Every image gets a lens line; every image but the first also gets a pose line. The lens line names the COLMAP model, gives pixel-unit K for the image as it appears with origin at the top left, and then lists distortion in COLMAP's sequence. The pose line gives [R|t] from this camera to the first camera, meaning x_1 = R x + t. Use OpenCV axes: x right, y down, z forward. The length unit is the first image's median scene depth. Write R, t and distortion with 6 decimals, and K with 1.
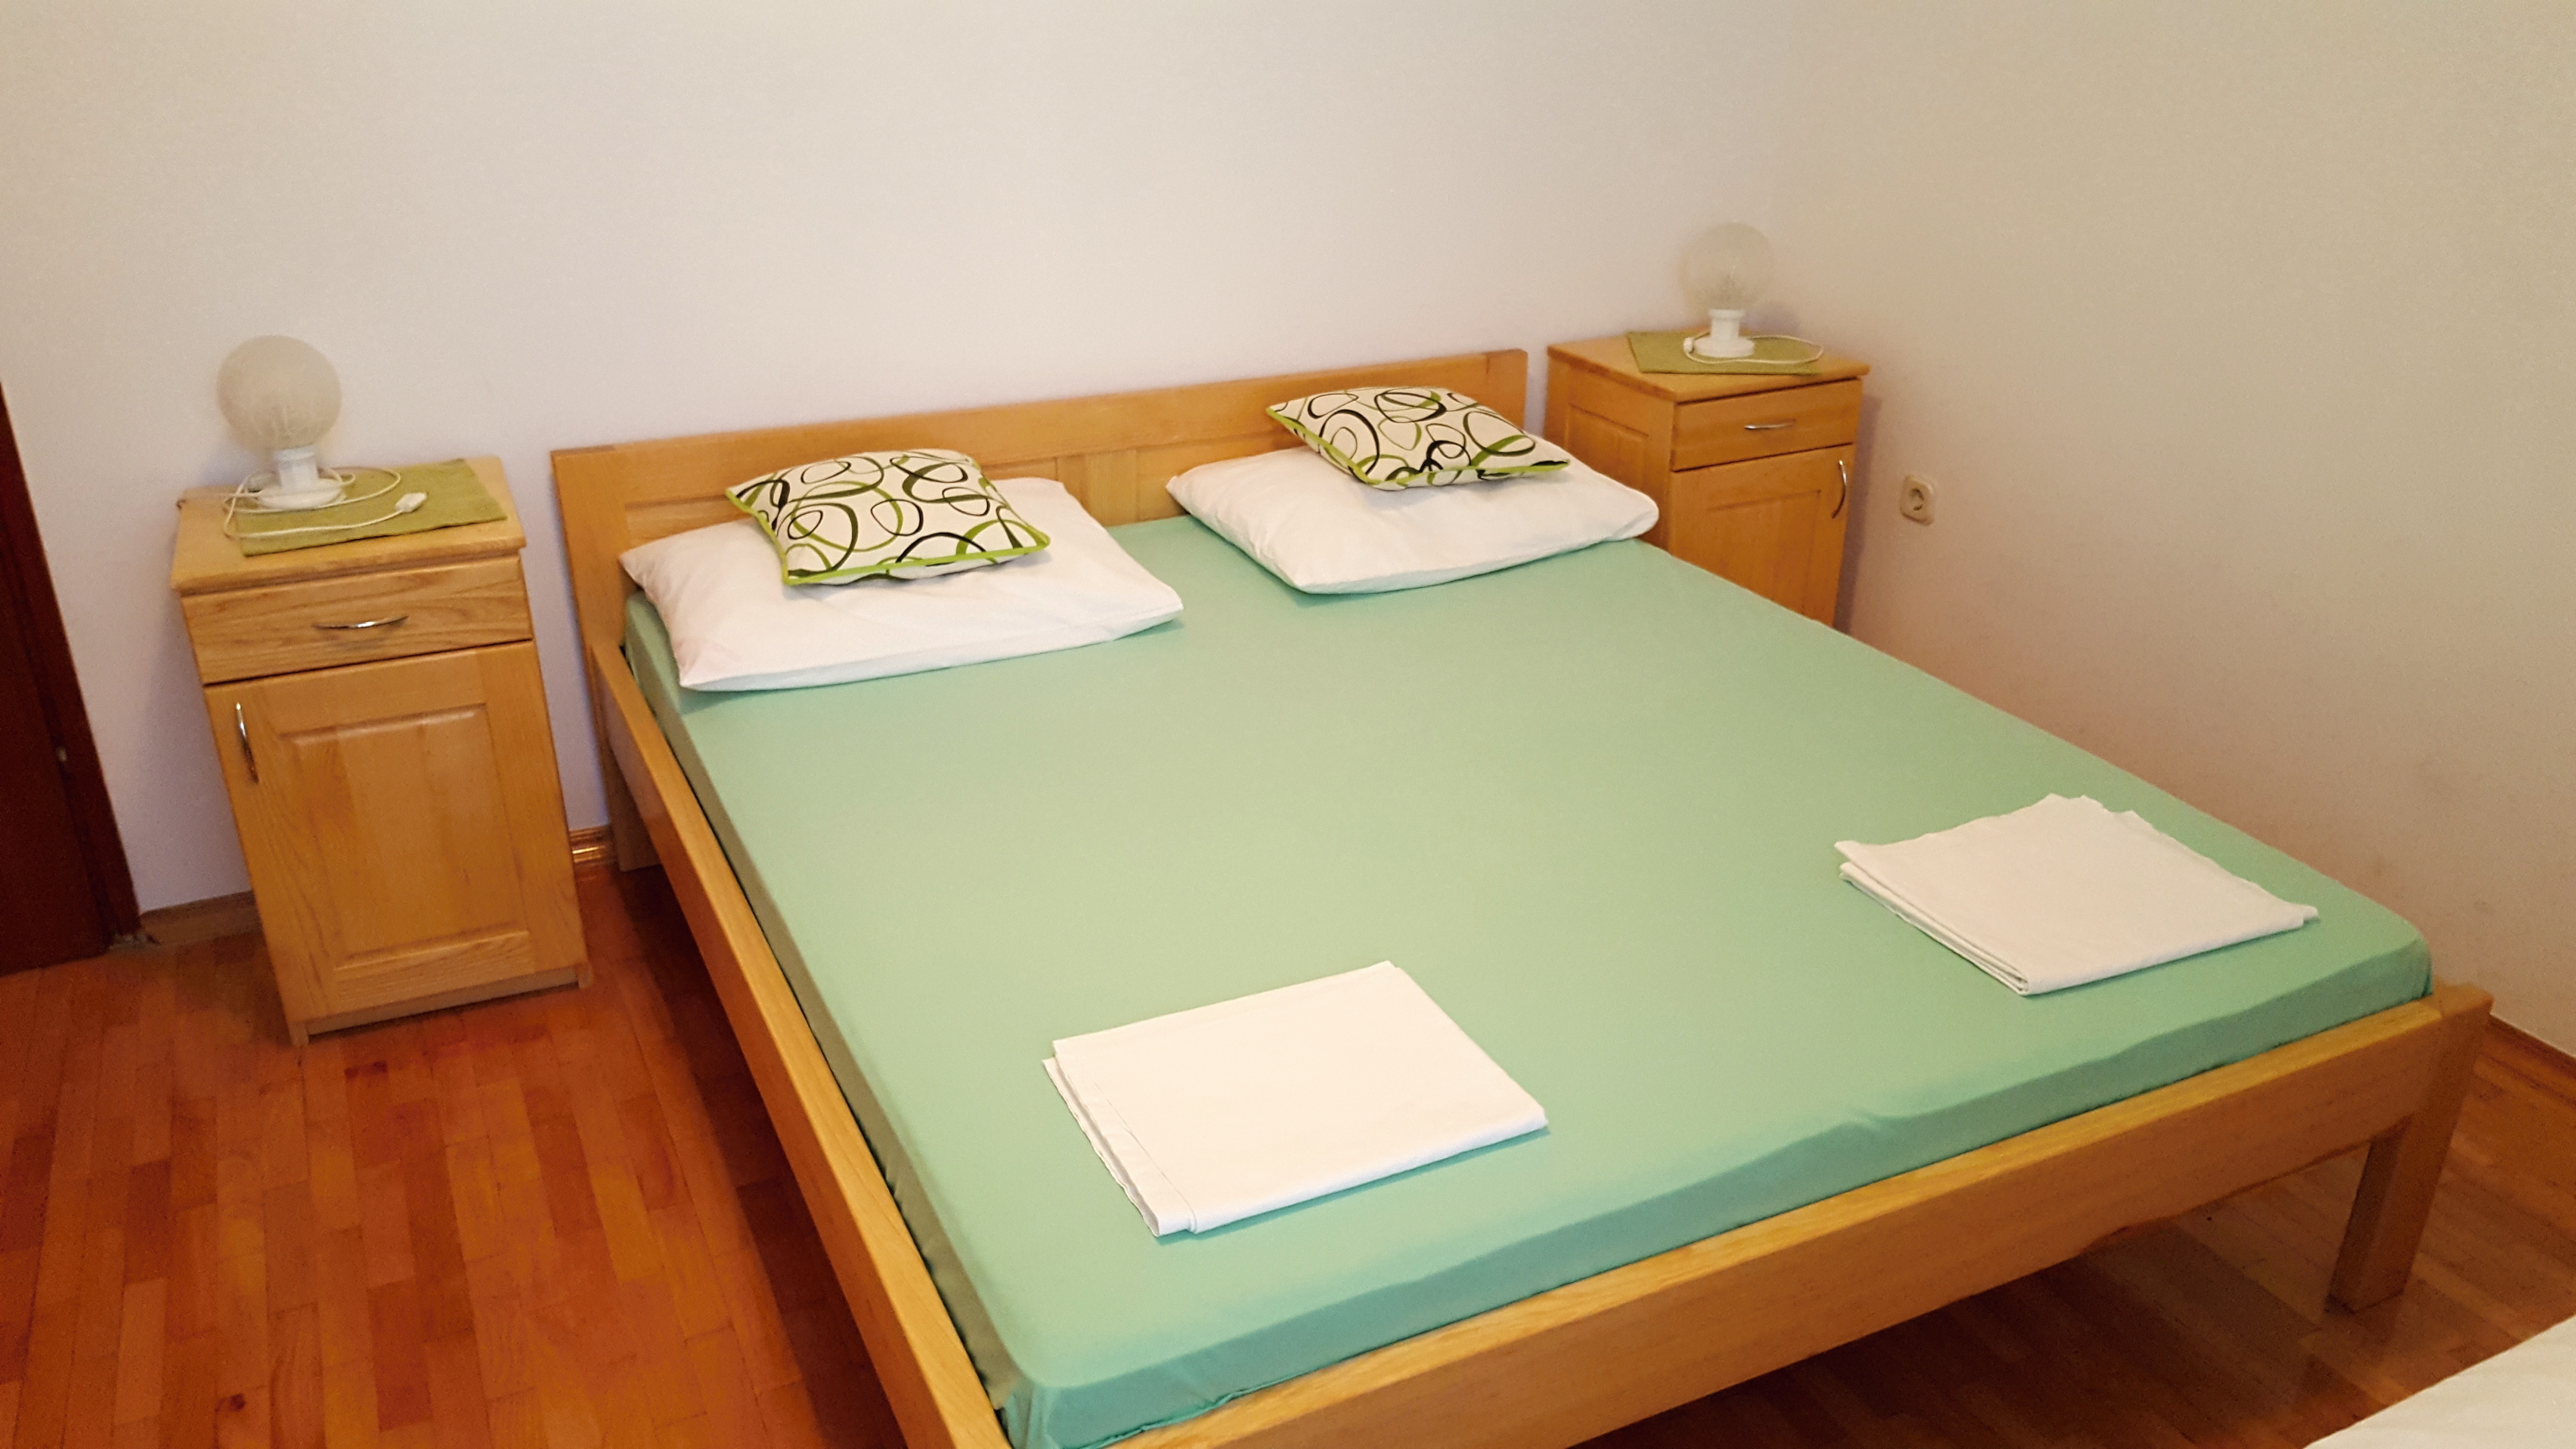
lens RADIAL K [[1939.6, 0, 1280.3], [0, 1939.6, 729.7], [0, 0, 1]] dist [0.074517, -0.173251]
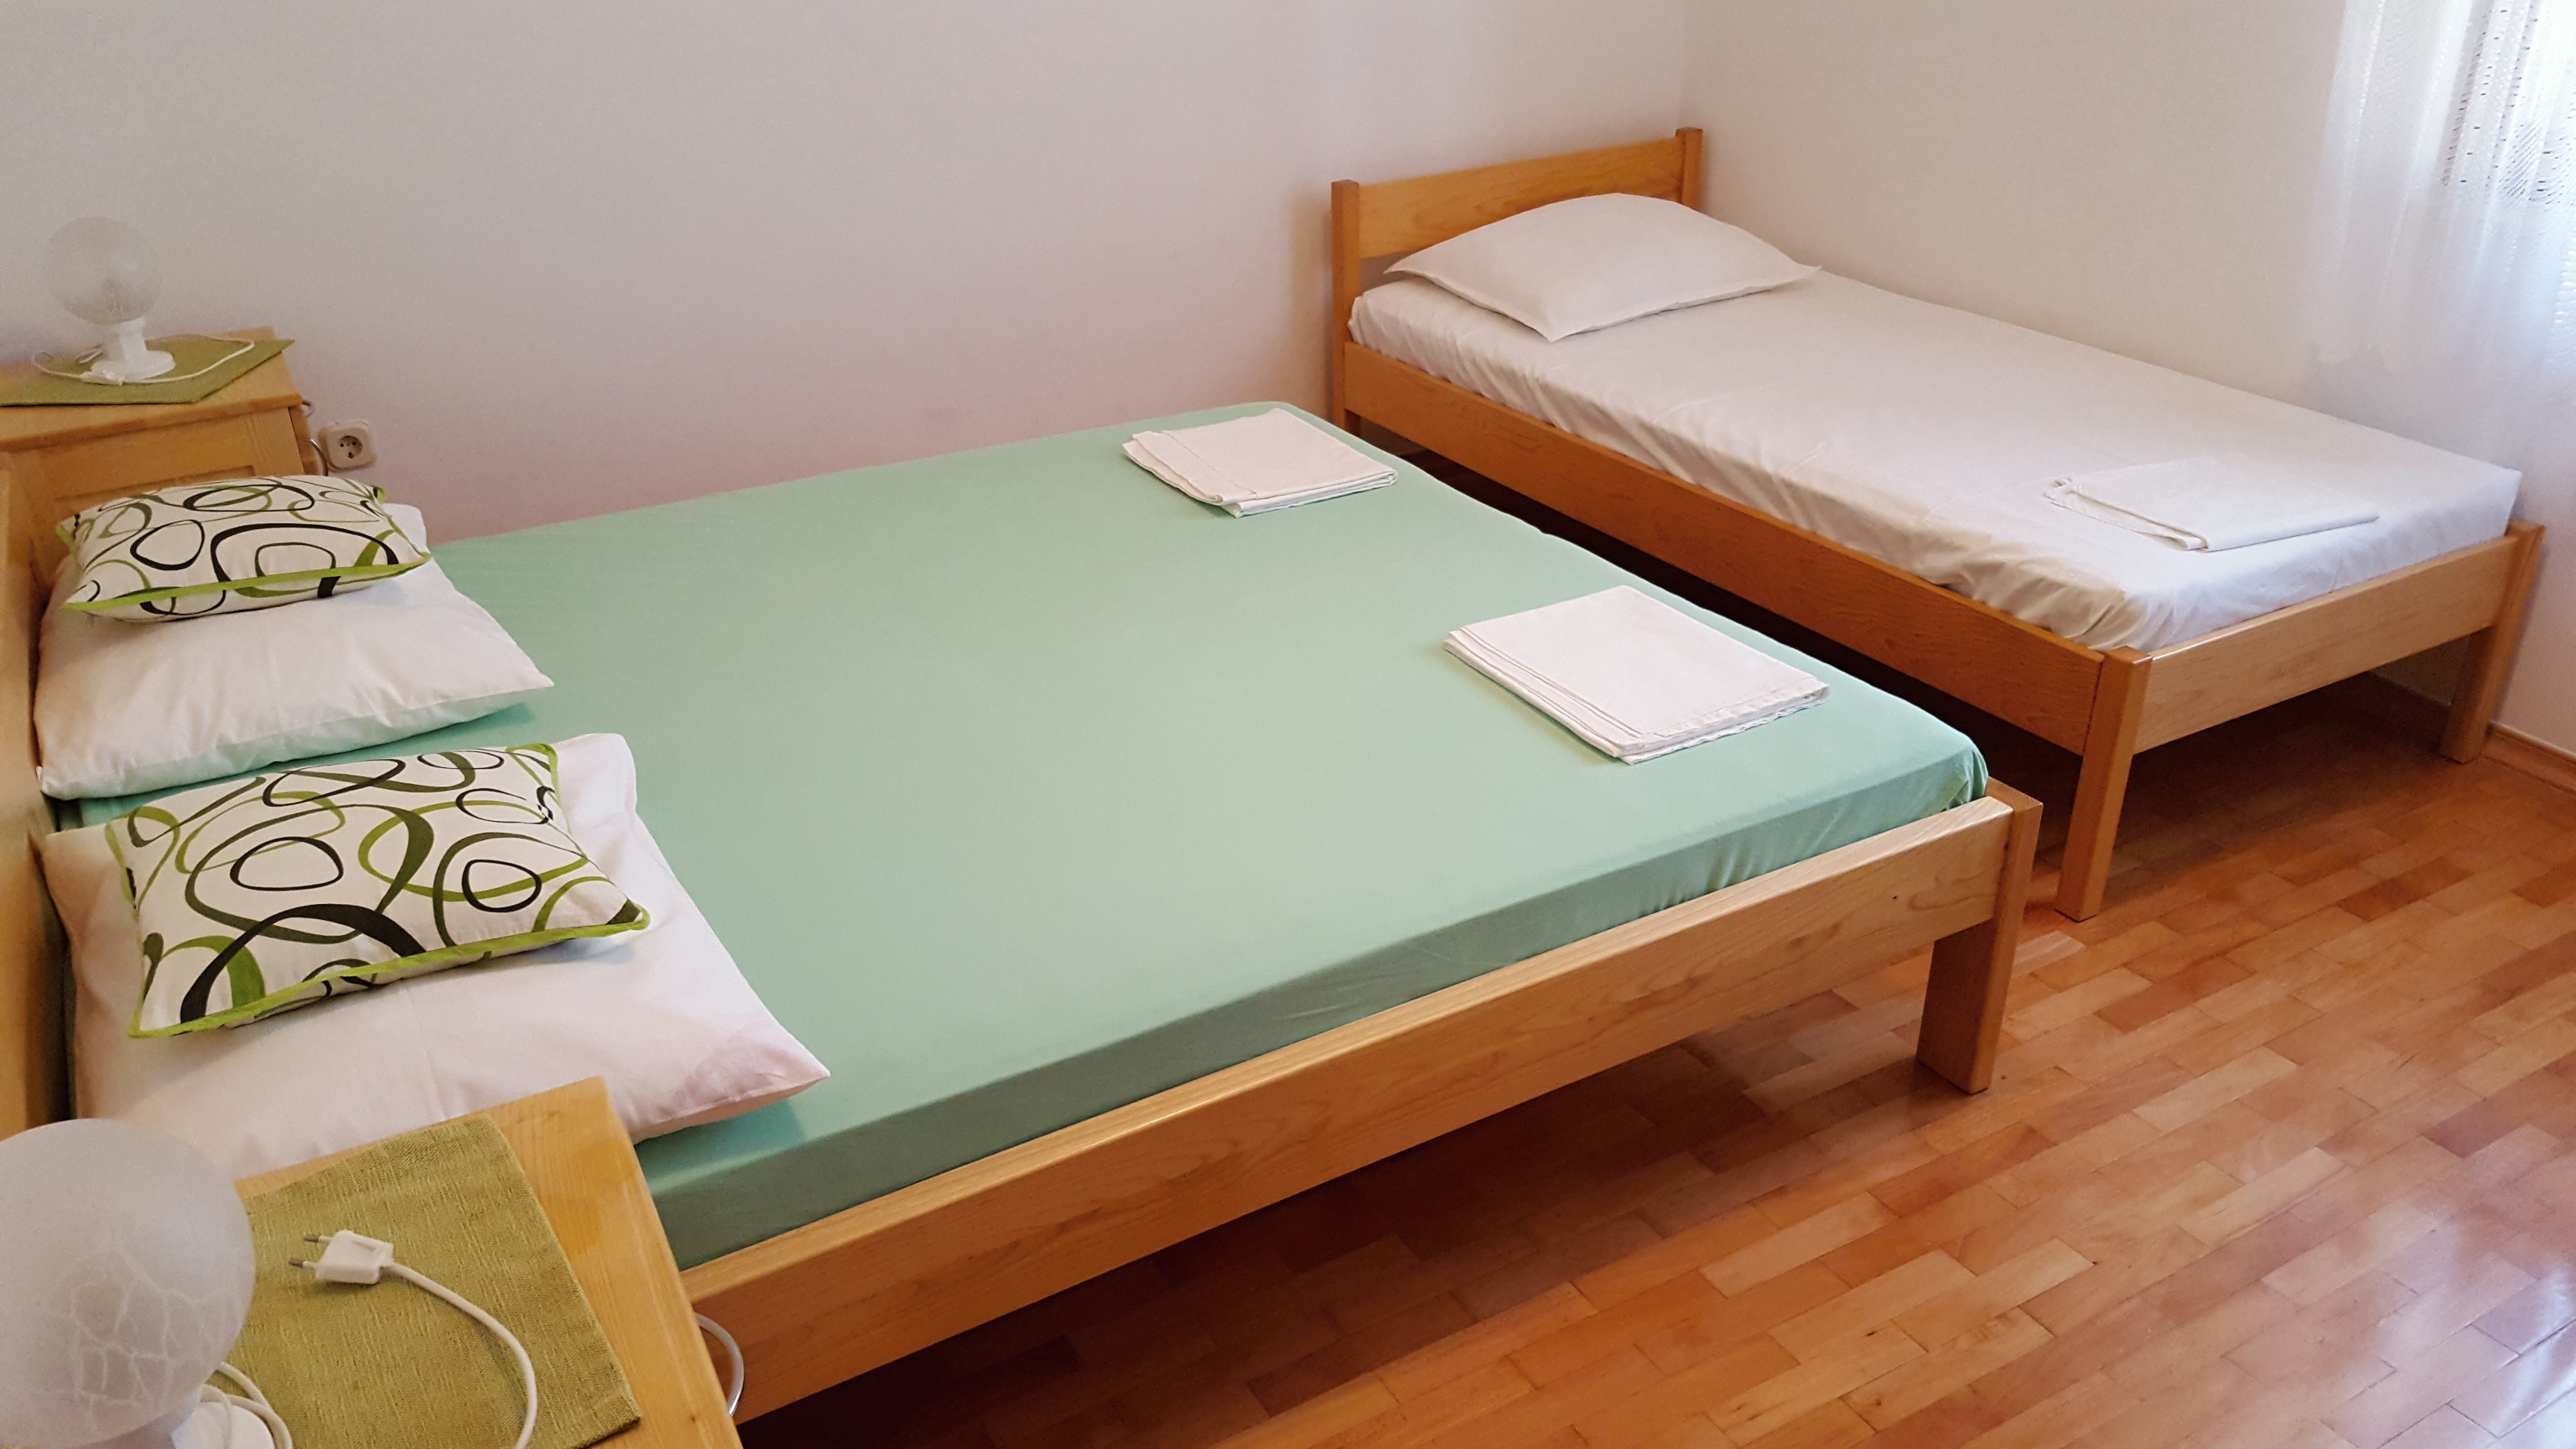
lens RADIAL K [[1939.6, 0, 1280.3], [0, 1939.6, 729.7], [0, 0, 1]] dist [0.074517, -0.173251]
pose [[-0.064852, -0.455666, 0.887785, -0.655583], [0.421071, 0.794082, 0.438331, -0.259450], [-0.904707, 0.402247, 0.140370, 0.593210]]
